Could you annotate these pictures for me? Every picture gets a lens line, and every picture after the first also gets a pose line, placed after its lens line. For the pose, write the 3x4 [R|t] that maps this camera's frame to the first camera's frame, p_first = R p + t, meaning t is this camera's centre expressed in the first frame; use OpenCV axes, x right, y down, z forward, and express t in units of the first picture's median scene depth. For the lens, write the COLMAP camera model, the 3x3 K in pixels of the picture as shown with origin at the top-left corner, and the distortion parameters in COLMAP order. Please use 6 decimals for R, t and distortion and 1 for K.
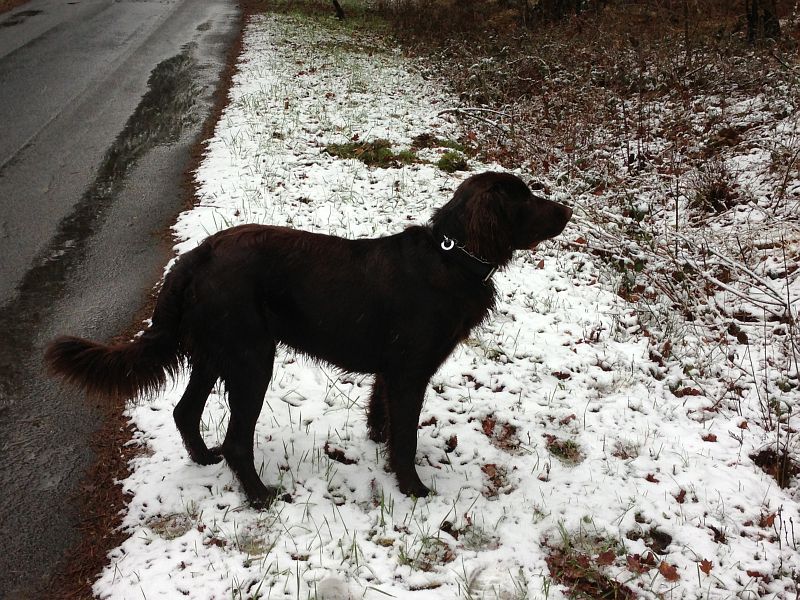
lens RADIAL K [[1169.3, 0, 400.0], [0, 1169.3, 300.0], [0, 0, 1]] dist [0.058567, 0.153511]
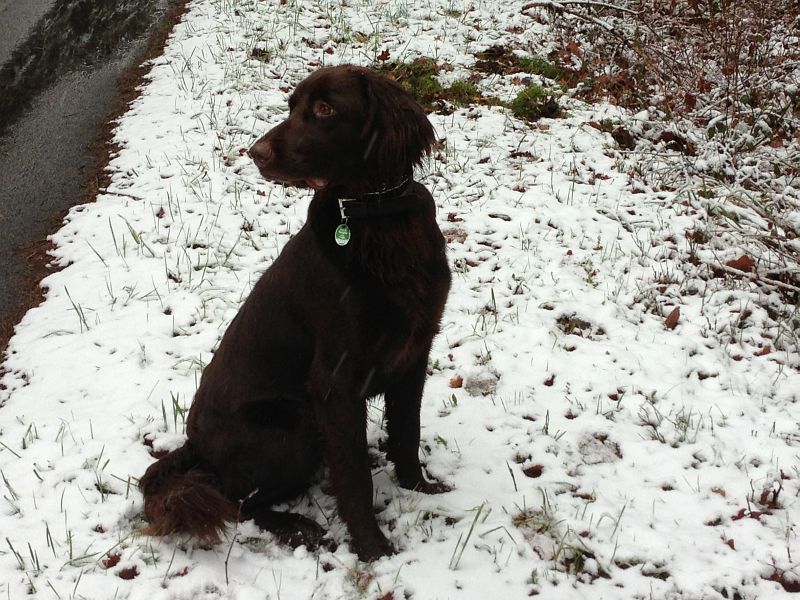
lens RADIAL K [[1560.0, 0, 400.0], [0, 1560.0, 300.0], [0, 0, 1]] dist [0.033385, 0.398141]
pose [[0.998020, 0.007610, -0.062439, 0.040751], [-0.004057, 0.998375, 0.056839, -0.095462], [0.062771, -0.056473, 0.996429, 0.273056]]
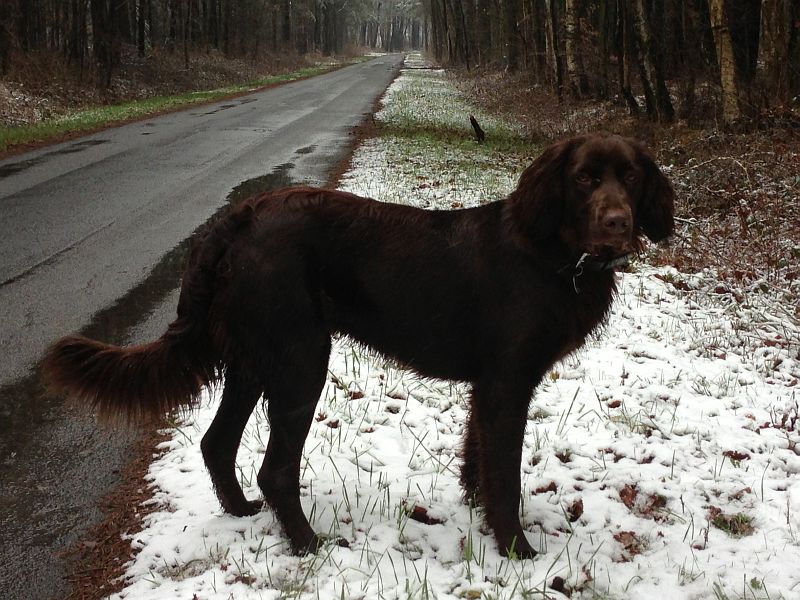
lens RADIAL K [[1560.0, 0, 400.0], [0, 1560.0, 300.0], [0, 0, 1]] dist [0.033385, 0.398141]
pose [[0.994119, 0.004117, -0.108211, 0.030085], [-0.021905, 0.986263, -0.163721, 0.116116], [0.106051, 0.165128, 0.980554, 0.005216]]
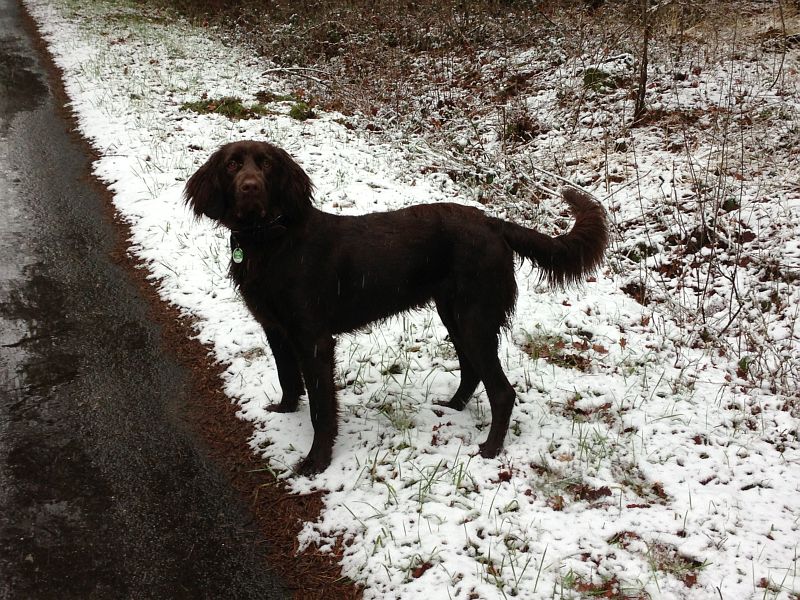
lens RADIAL K [[1169.3, 0, 400.0], [0, 1169.3, 300.0], [0, 0, 1]] dist [0.058567, 0.153511]
pose [[0.970869, -0.084595, 0.224182, -0.215123], [0.079729, 0.996344, 0.030685, 0.062966], [-0.225958, -0.011917, 0.974064, -0.244331]]
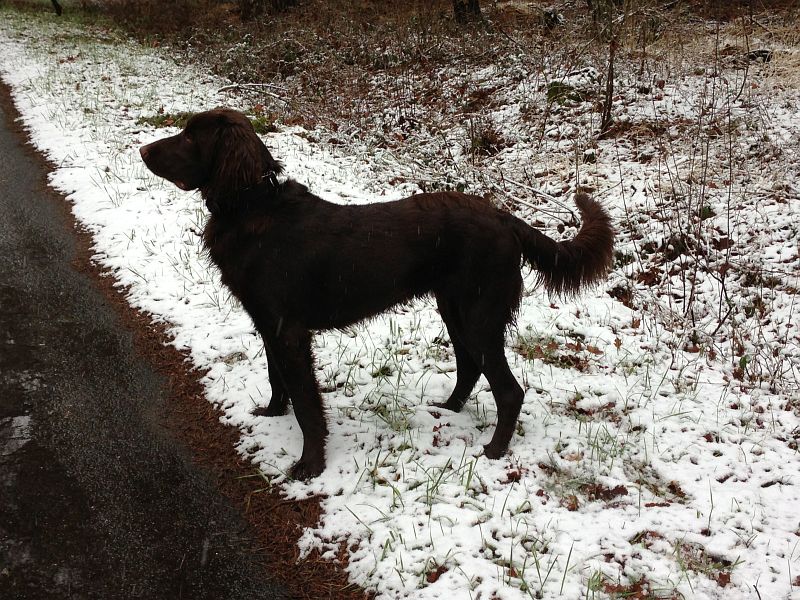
lens RADIAL K [[1169.3, 0, 400.0], [0, 1169.3, 300.0], [0, 0, 1]] dist [0.058567, 0.153511]
pose [[0.958193, -0.087792, 0.272321, -0.238346], [0.089228, 0.995986, 0.007131, 0.085021], [-0.271854, 0.017465, 0.962180, -0.196218]]
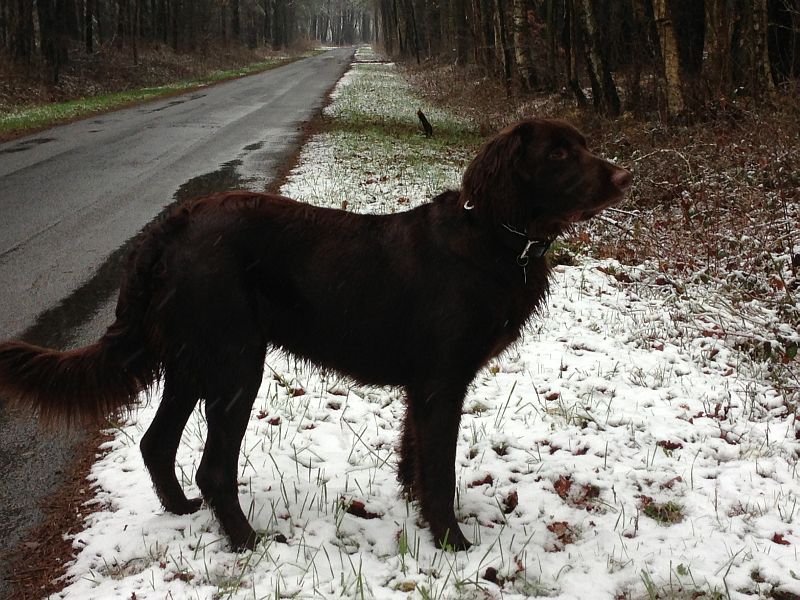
lens RADIAL K [[1560.0, 0, 400.0], [0, 1560.0, 300.0], [0, 0, 1]] dist [0.033385, 0.398141]
pose [[0.996797, -0.010257, -0.079307, 0.040575], [-0.002556, 0.987147, -0.159795, 0.115756], [0.079927, 0.159486, 0.983959, -0.007234]]
